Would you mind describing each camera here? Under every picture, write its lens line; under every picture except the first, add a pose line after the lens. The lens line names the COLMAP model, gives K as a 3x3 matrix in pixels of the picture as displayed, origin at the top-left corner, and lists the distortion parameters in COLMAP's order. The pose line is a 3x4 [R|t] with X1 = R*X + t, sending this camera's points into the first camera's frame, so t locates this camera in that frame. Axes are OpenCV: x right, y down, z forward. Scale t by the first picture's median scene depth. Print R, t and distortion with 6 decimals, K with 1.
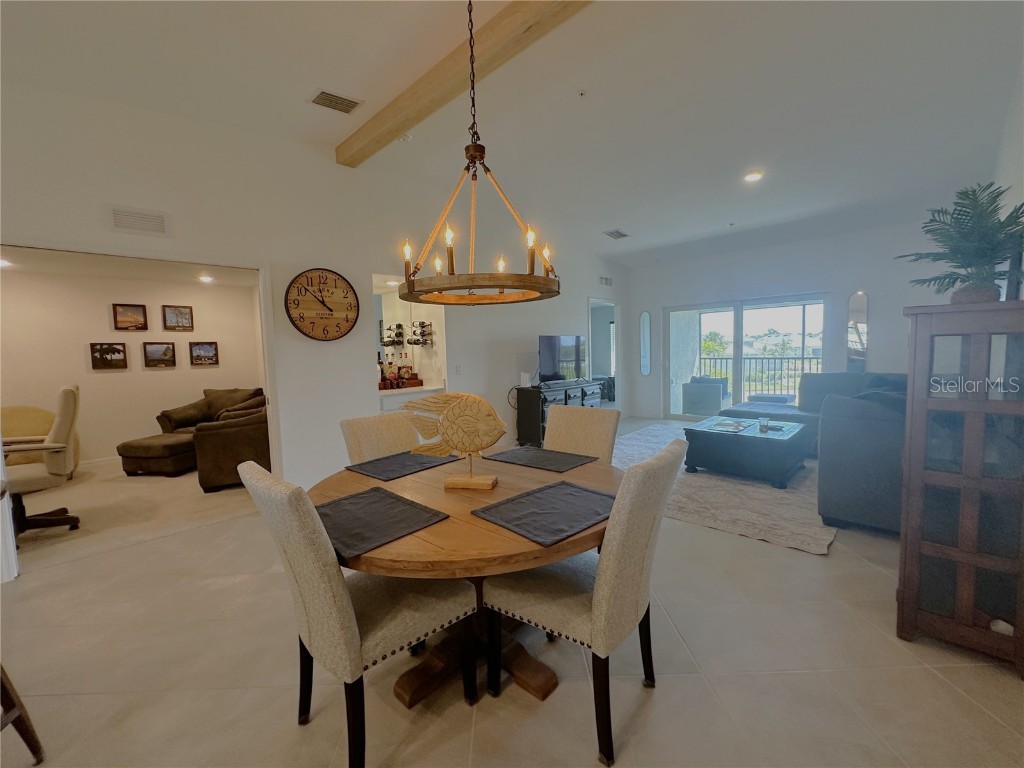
lens RADIAL K [[424.1, 0, 512.0], [0, 424.1, 384.0], [0, 0, 1]] dist [-0.001867, -0.000207]
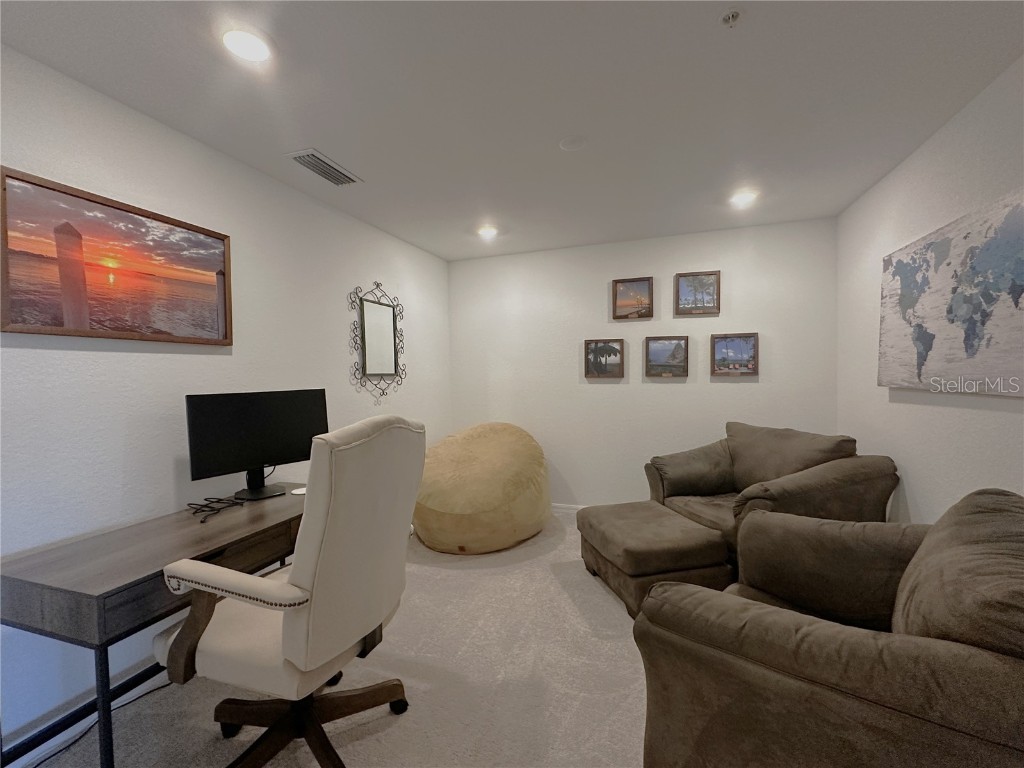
lens RADIAL K [[424.1, 0, 512.0], [0, 424.1, 384.0], [0, 0, 1]] dist [-0.001867, -0.000207]
pose [[0.422031, 0.042920, -0.905565, -0.377024], [-0.071013, 0.997375, 0.014176, -0.023822], [0.903796, 0.058324, 0.423971, 0.550305]]
